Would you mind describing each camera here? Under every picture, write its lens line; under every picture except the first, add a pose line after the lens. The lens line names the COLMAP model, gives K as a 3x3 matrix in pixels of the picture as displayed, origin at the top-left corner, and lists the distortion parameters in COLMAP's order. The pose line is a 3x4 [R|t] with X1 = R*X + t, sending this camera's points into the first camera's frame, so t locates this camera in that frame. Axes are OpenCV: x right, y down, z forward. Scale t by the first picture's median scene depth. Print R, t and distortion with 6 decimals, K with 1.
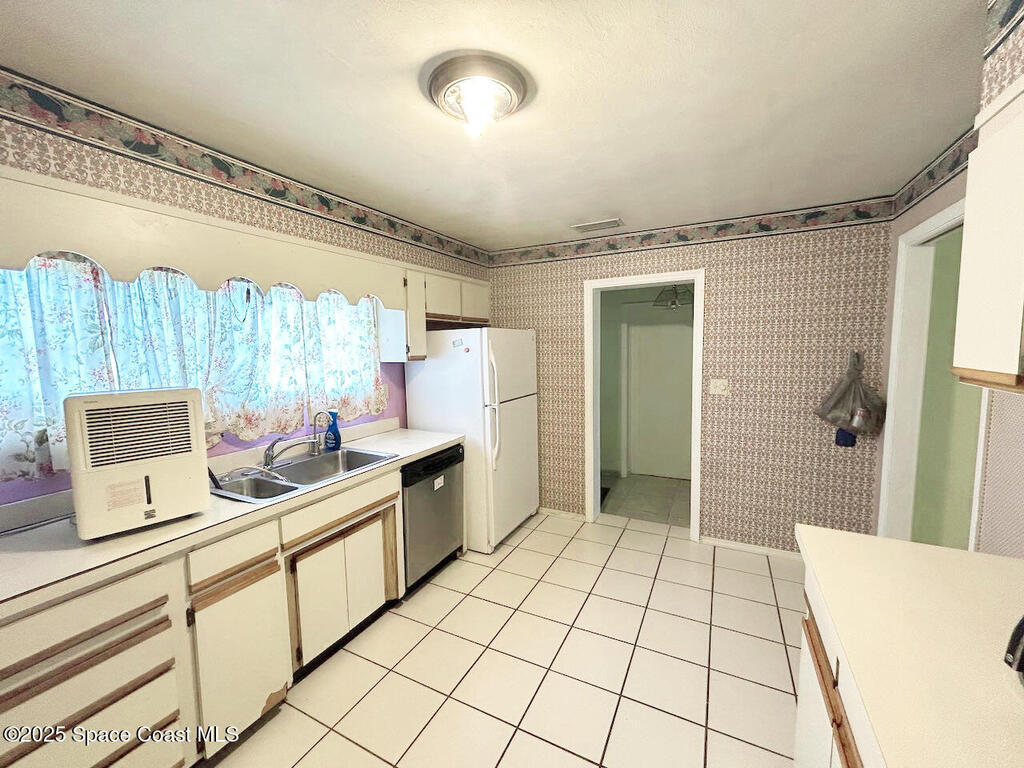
lens RADIAL K [[419.1, 0, 510.0], [0, 419.1, 381.6], [0, 0, 1]] dist [-0.000461, 0.000325]
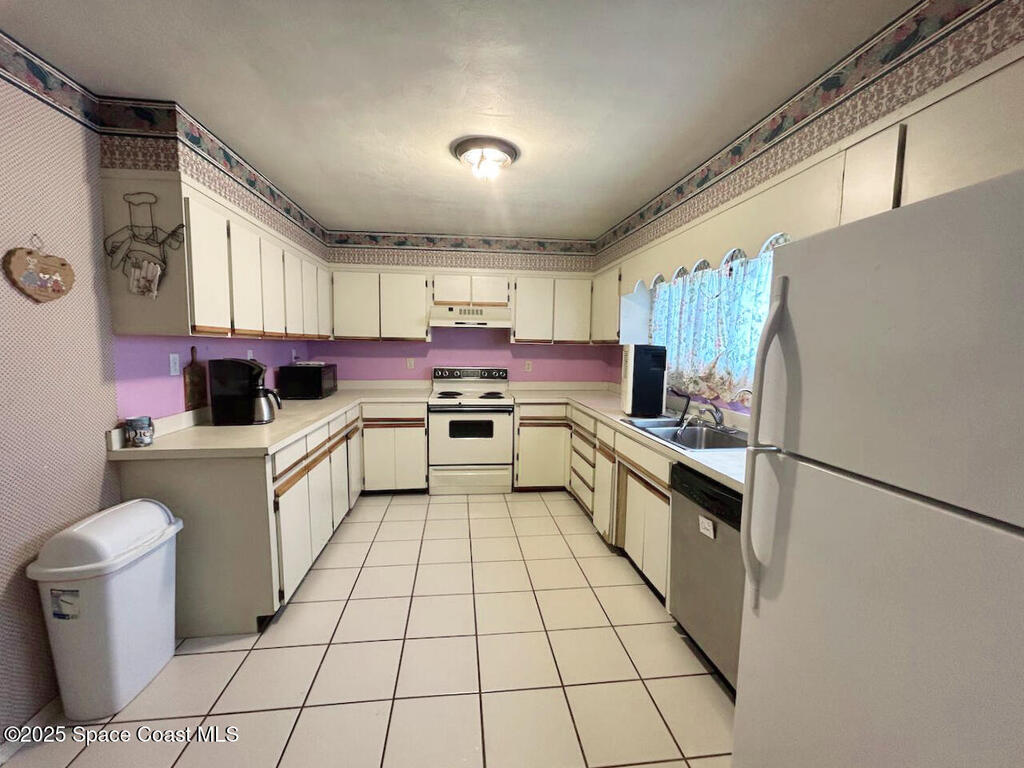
lens RADIAL K [[423.8, 0, 508.4], [0, 423.8, 386.0], [0, 0, 1]] dist [-0.001382, -0.000477]
pose [[-0.832541, 0.054371, -0.551288, 0.472467], [-0.052350, 0.982996, 0.176005, -0.068727], [0.551484, 0.175392, -0.815539, 1.511610]]
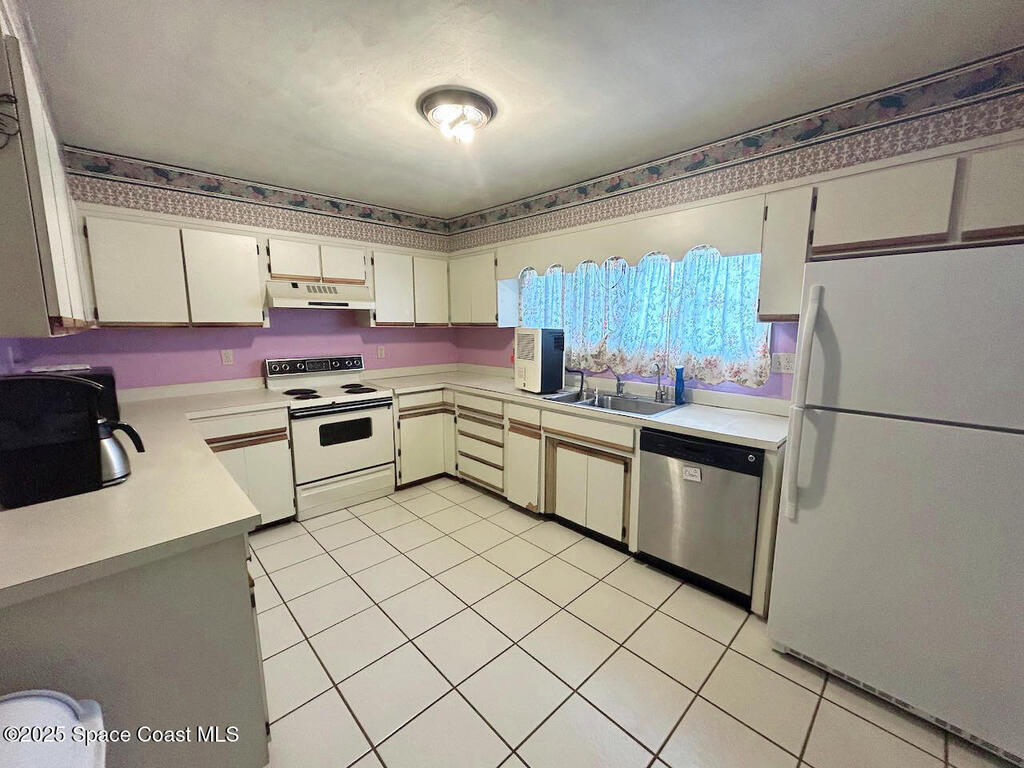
lens RADIAL K [[414.3, 0, 512.0], [0, 414.3, 384.0], [0, 0, 1]] dist [-0.001191, -0.000042]
pose [[-0.328437, 0.150663, -0.932432, 0.752263], [-0.079473, 0.979287, 0.186227, -0.053112], [0.941176, 0.135267, -0.309661, 1.032377]]
